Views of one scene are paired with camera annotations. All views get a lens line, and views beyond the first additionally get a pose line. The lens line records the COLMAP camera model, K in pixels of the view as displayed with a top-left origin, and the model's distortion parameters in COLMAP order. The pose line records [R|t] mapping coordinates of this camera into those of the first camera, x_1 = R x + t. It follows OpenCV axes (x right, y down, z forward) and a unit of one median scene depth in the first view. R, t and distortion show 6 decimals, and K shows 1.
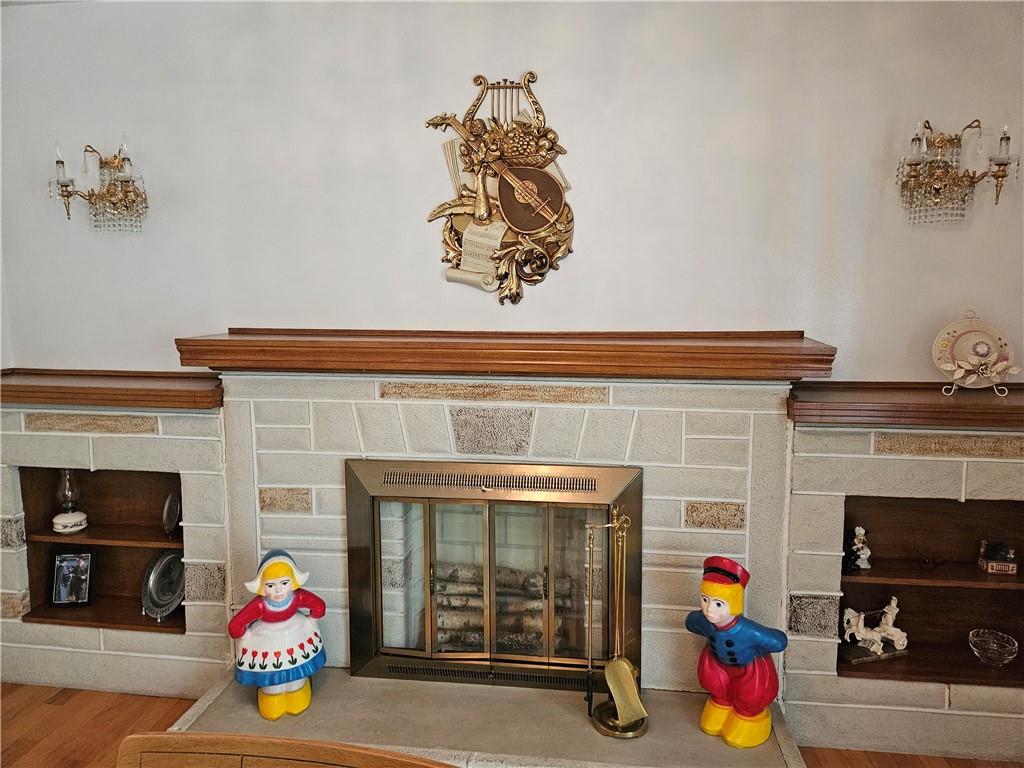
lens RADIAL K [[678.3, 0, 516.9], [0, 678.3, 382.8], [0, 0, 1]] dist [0.065489, -0.057002]
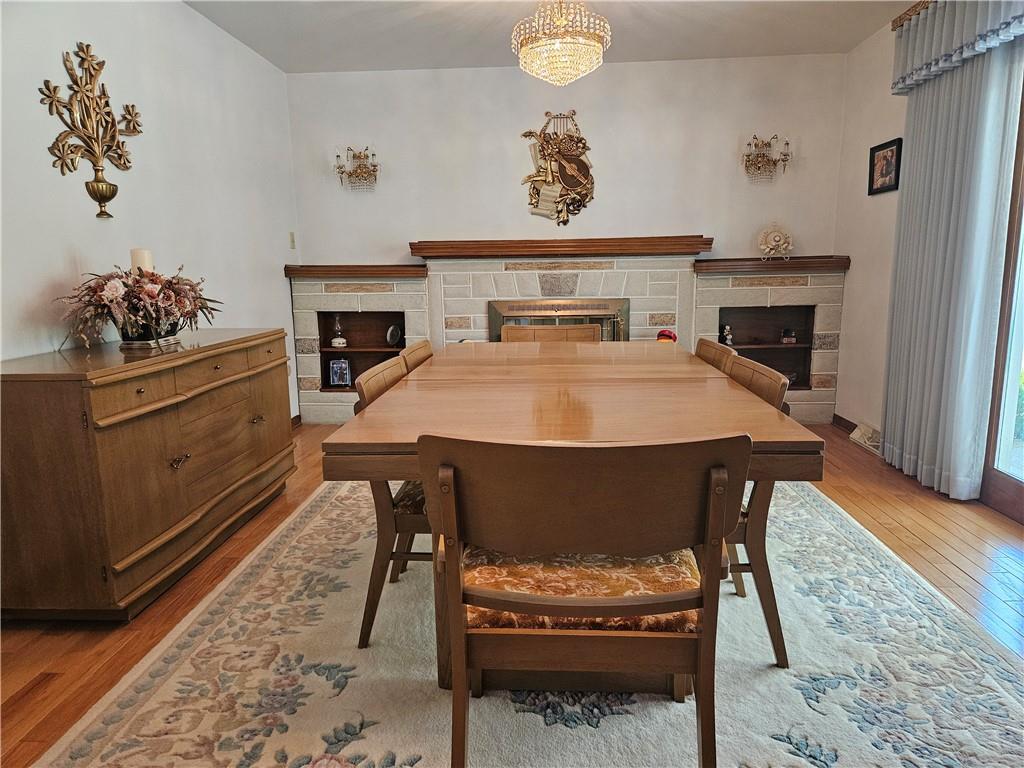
lens RADIAL K [[678.3, 0, 510.1], [0, 678.3, 394.7], [0, 0, 1]] dist [0.065489, -0.057002]
pose [[0.998116, -0.026095, 0.055521, -0.302907], [0.022705, 0.997889, 0.060841, 0.270299], [-0.056991, -0.059466, 0.996602, -1.085820]]
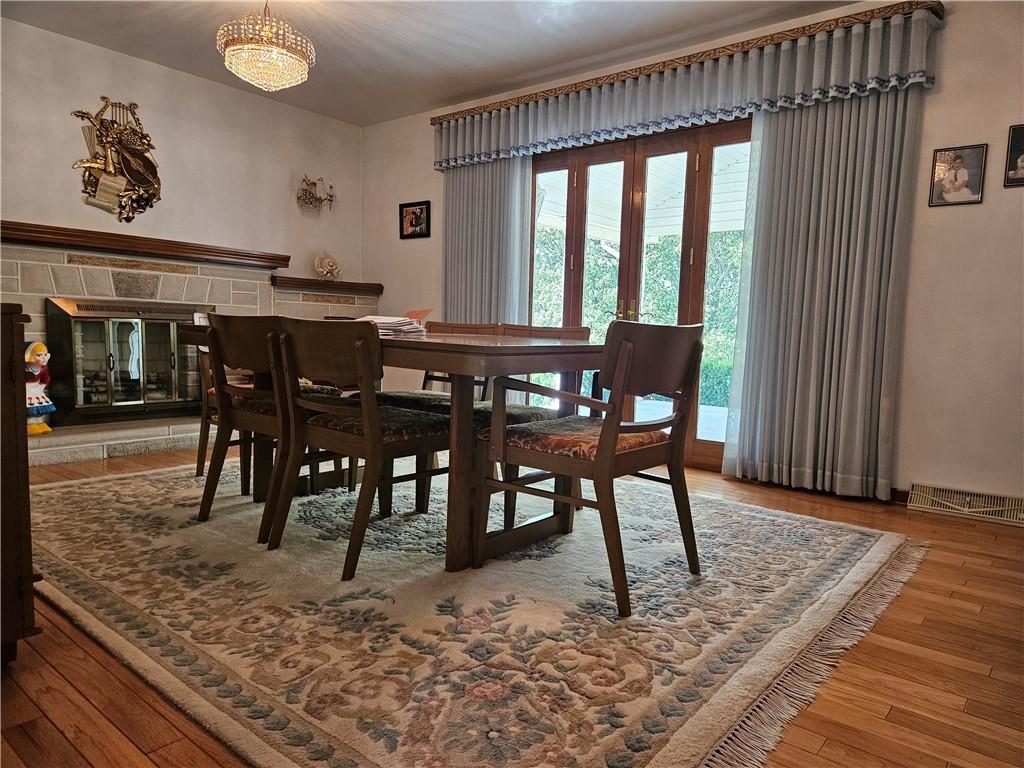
lens RADIAL K [[678.3, 0, 517.5], [0, 678.3, 395.7], [0, 0, 1]] dist [0.065489, -0.057002]
pose [[0.534716, -0.065545, 0.842486, -1.086294], [0.069939, 0.996999, 0.033177, 0.379272], [-0.842133, 0.041182, 0.537696, -0.919539]]
